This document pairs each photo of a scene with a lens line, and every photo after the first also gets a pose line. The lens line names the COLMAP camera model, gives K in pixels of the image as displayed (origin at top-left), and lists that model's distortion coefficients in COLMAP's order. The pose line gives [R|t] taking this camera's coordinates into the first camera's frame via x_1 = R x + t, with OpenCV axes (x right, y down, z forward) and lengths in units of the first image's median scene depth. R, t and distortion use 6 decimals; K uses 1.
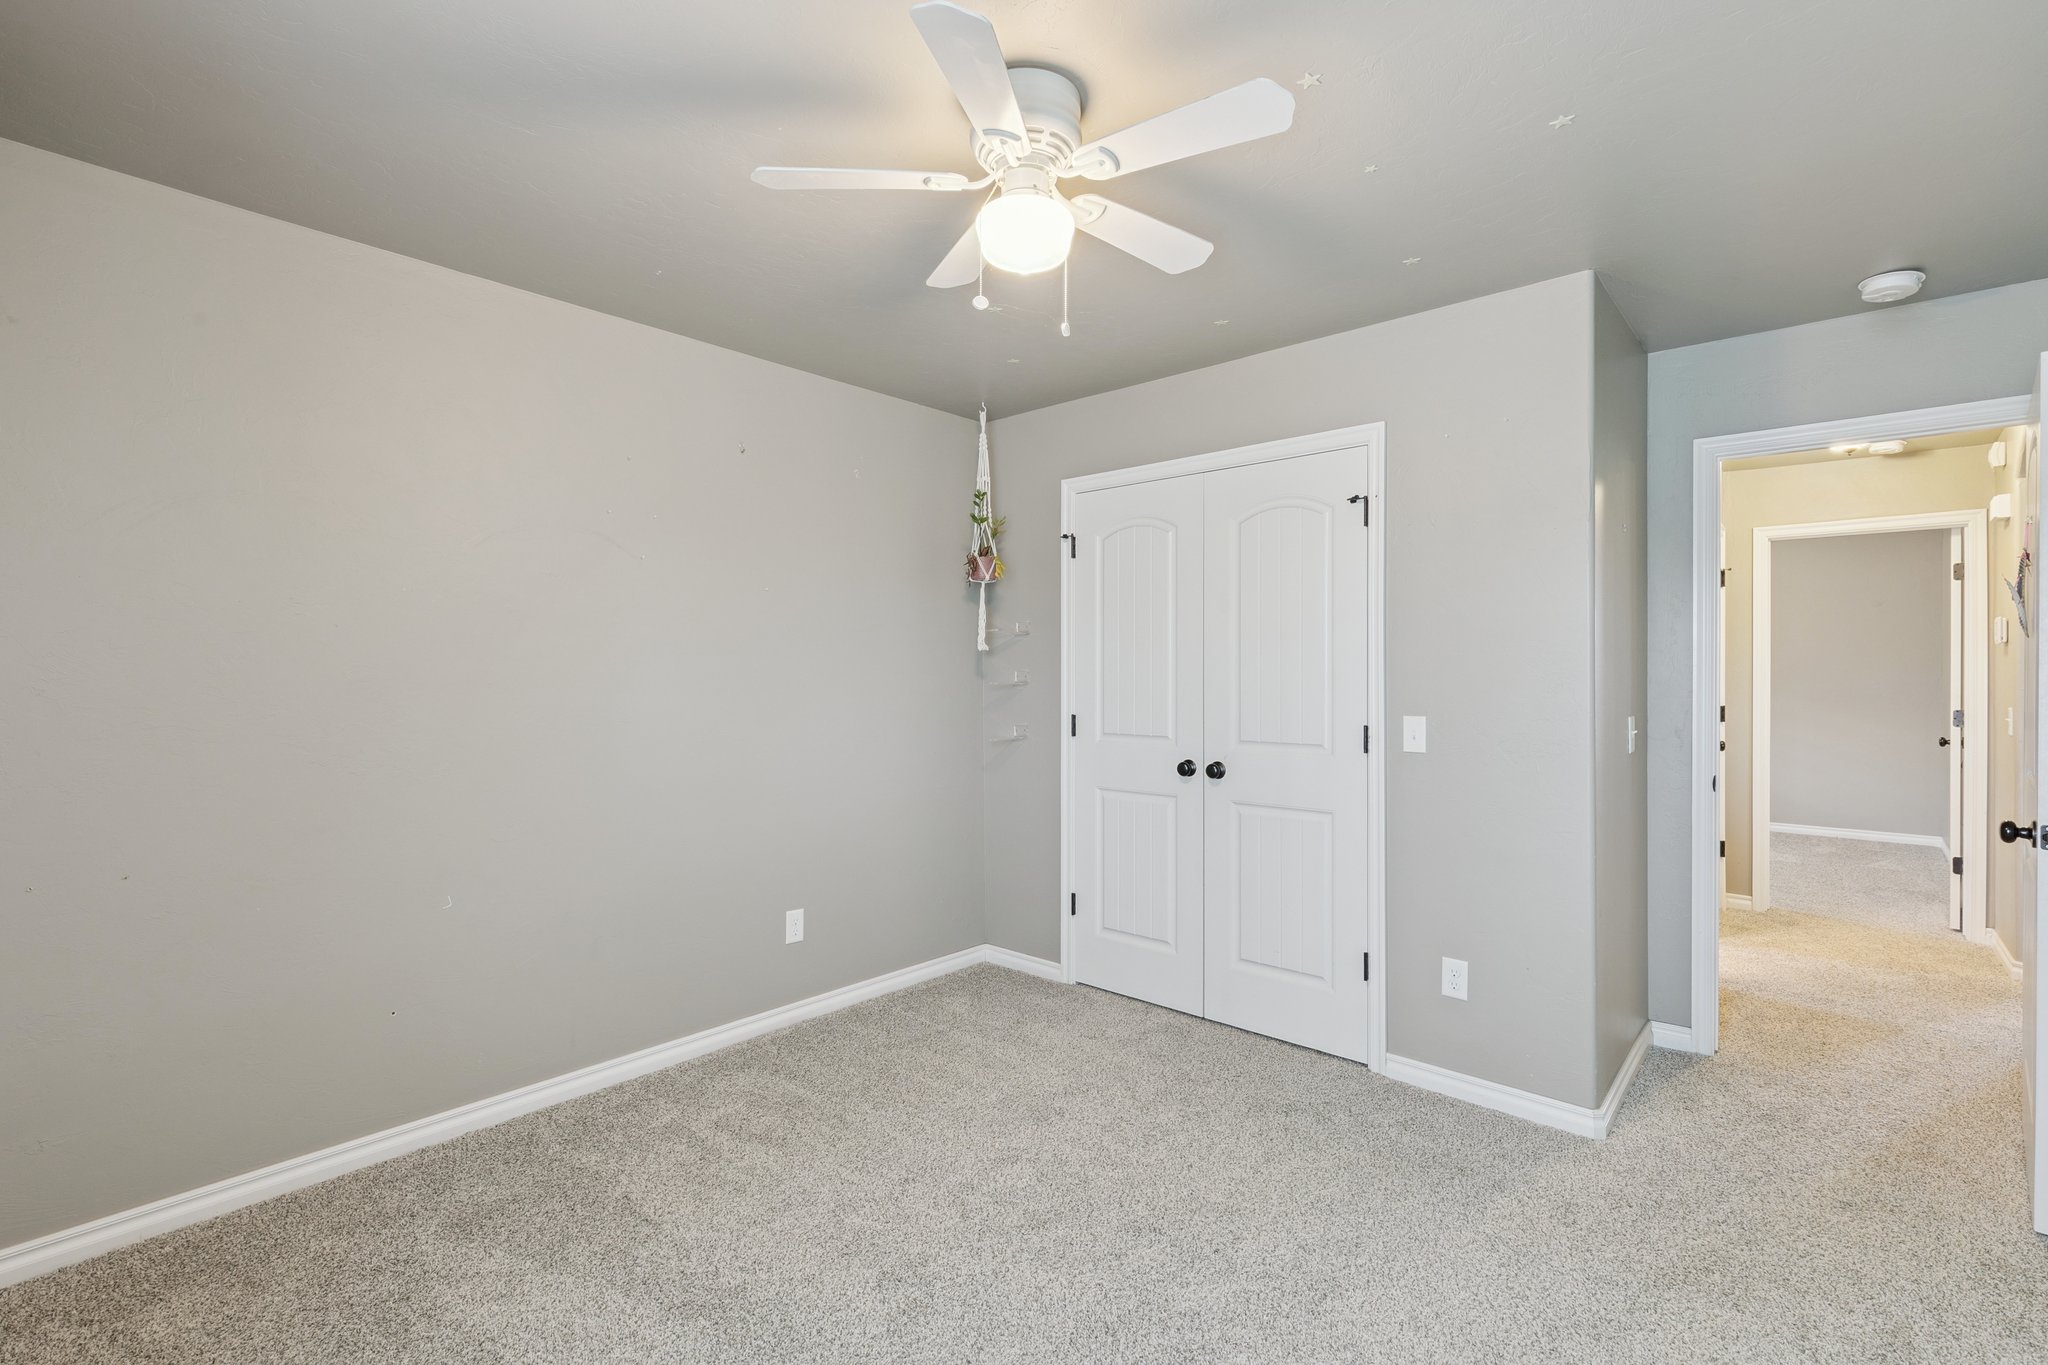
lens RADIAL K [[925.3, 0, 1019.7], [0, 925.3, 679.0], [0, 0, 1]] dist [0.012827, -0.000354]
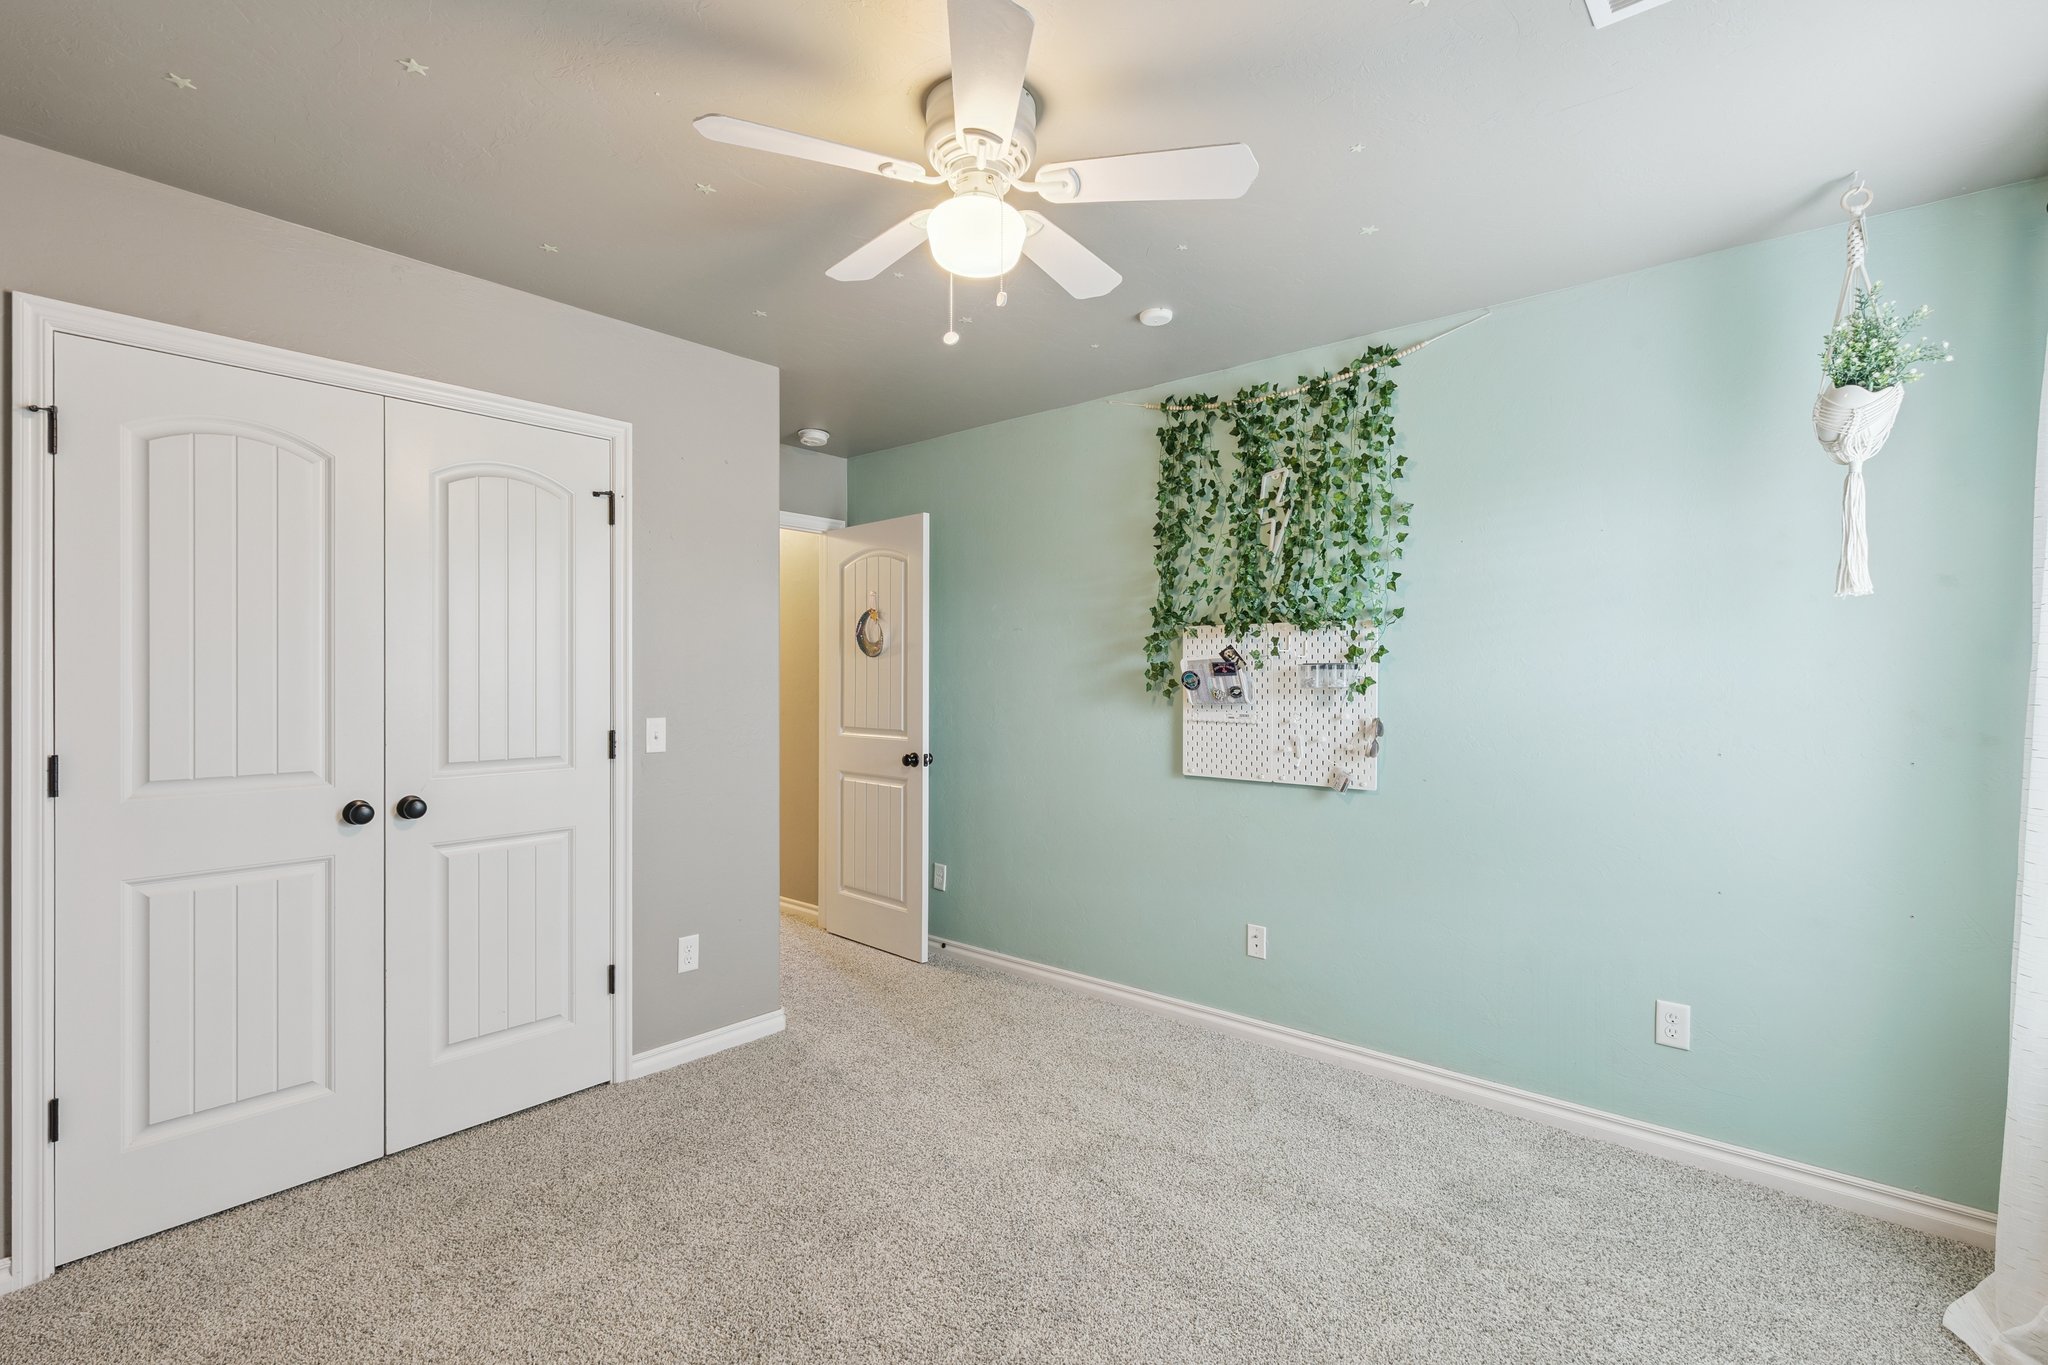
lens RADIAL K [[925.3, 0, 1019.7], [0, 925.3, 679.0], [0, 0, 1]] dist [0.012827, -0.000354]
pose [[-0.016398, -0.002840, 0.999862, -0.610544], [0.005790, 0.999979, 0.002935, -0.003751], [-0.999849, 0.005837, -0.016381, 0.597461]]
